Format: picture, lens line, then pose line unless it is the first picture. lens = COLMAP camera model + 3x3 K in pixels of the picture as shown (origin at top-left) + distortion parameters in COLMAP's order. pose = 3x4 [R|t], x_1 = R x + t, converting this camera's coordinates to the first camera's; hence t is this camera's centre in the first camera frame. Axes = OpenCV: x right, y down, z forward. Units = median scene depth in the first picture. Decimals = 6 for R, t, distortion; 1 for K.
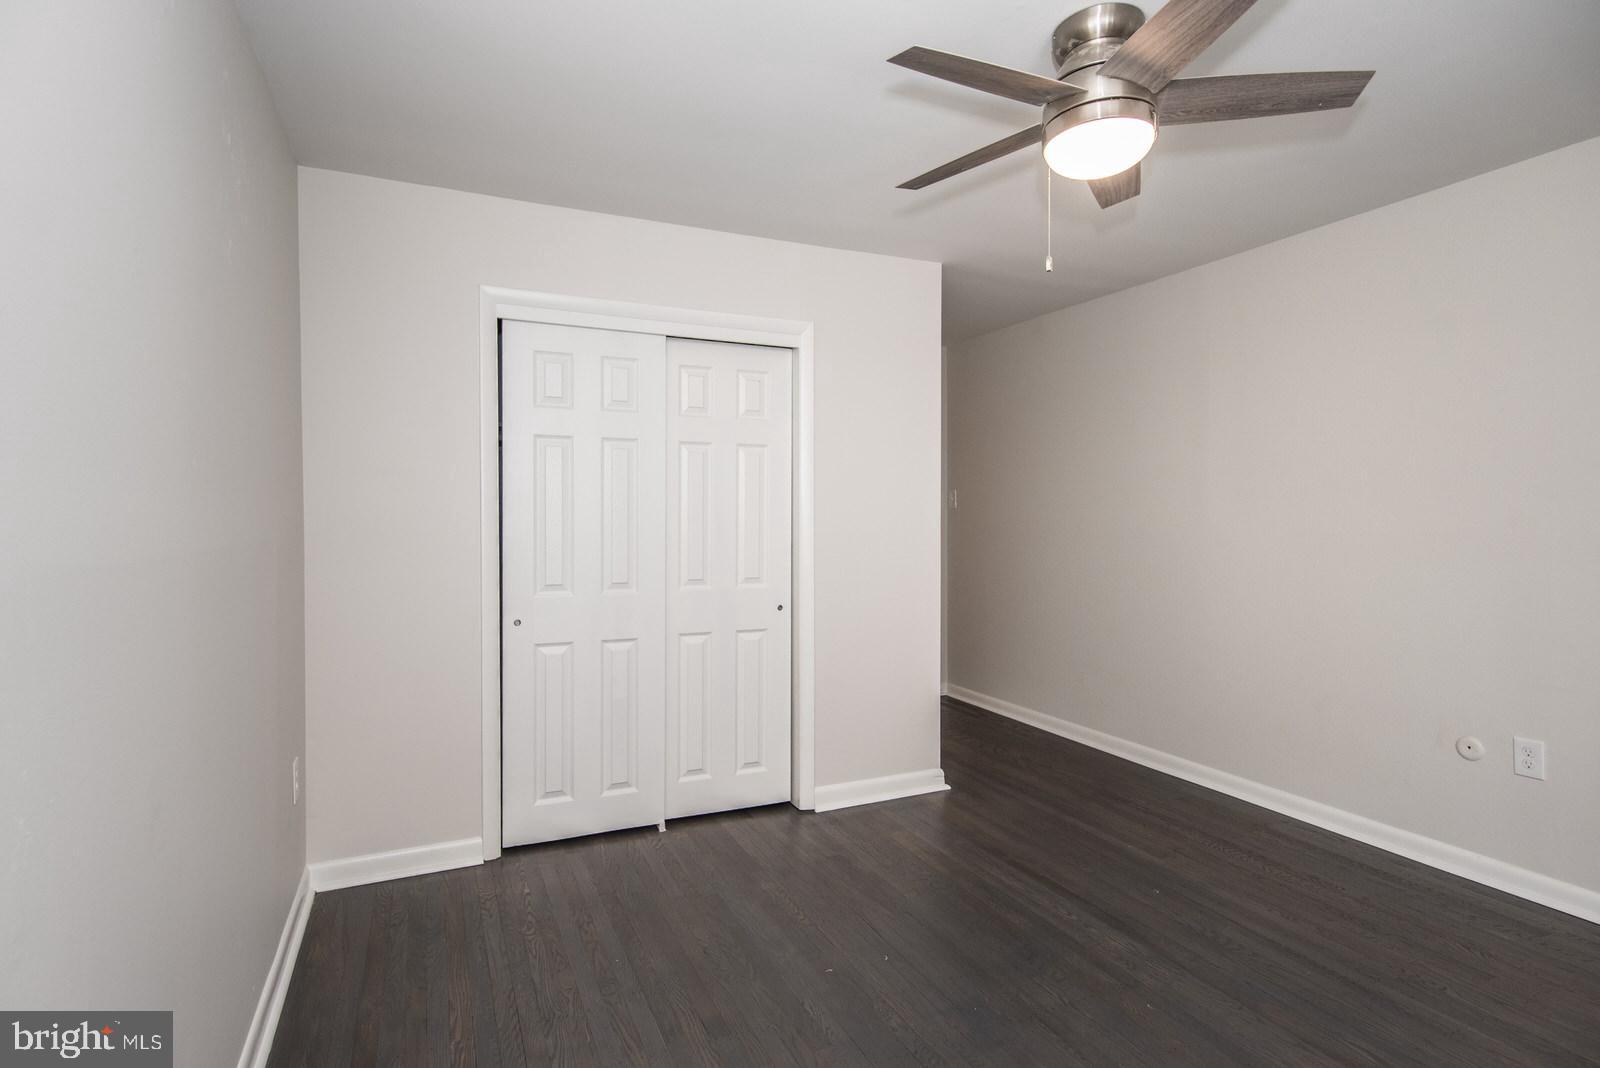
lens RADIAL K [[799.7, 0, 791.7], [0, 799.7, 542.2], [0, 0, 1]] dist [0.006407, -0.000458]
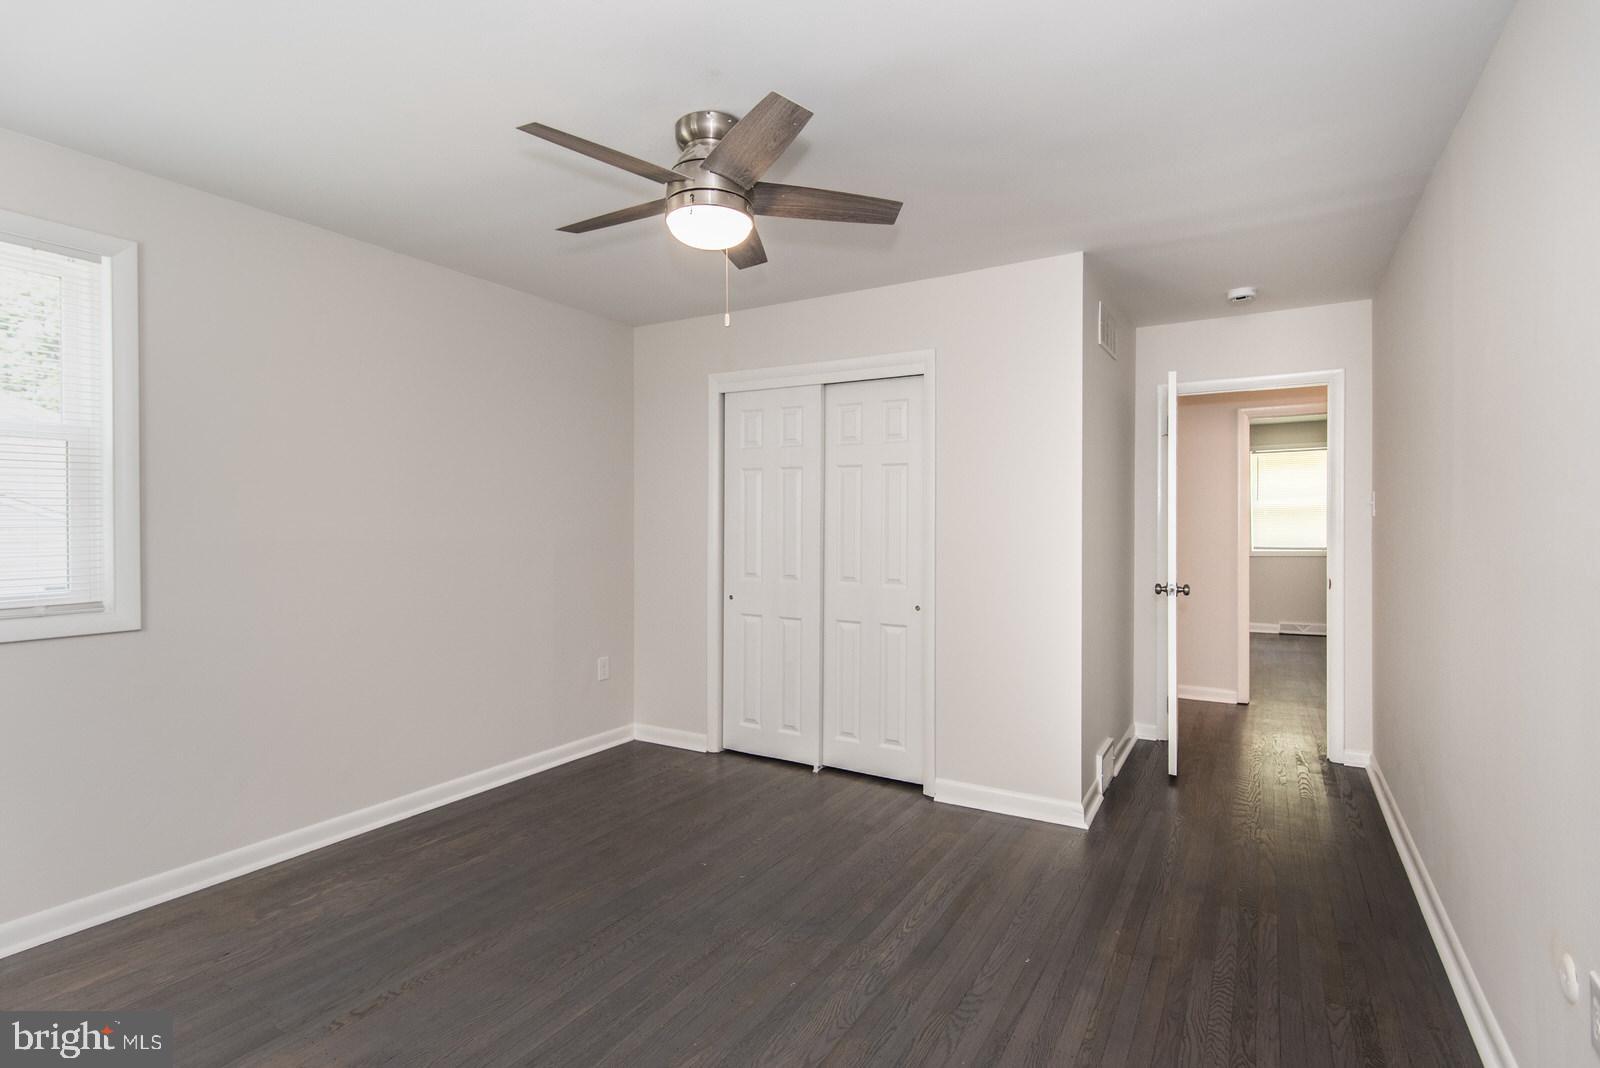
lens RADIAL K [[786.0, 0, 803.1], [0, 786.0, 521.3], [0, 0, 1]] dist [0.007831, -0.000568]
pose [[0.578945, 0.002629, -0.815362, 0.934994], [-0.029650, 0.999401, -0.017830, -0.018583], [0.814827, 0.034498, 0.578676, 0.265627]]
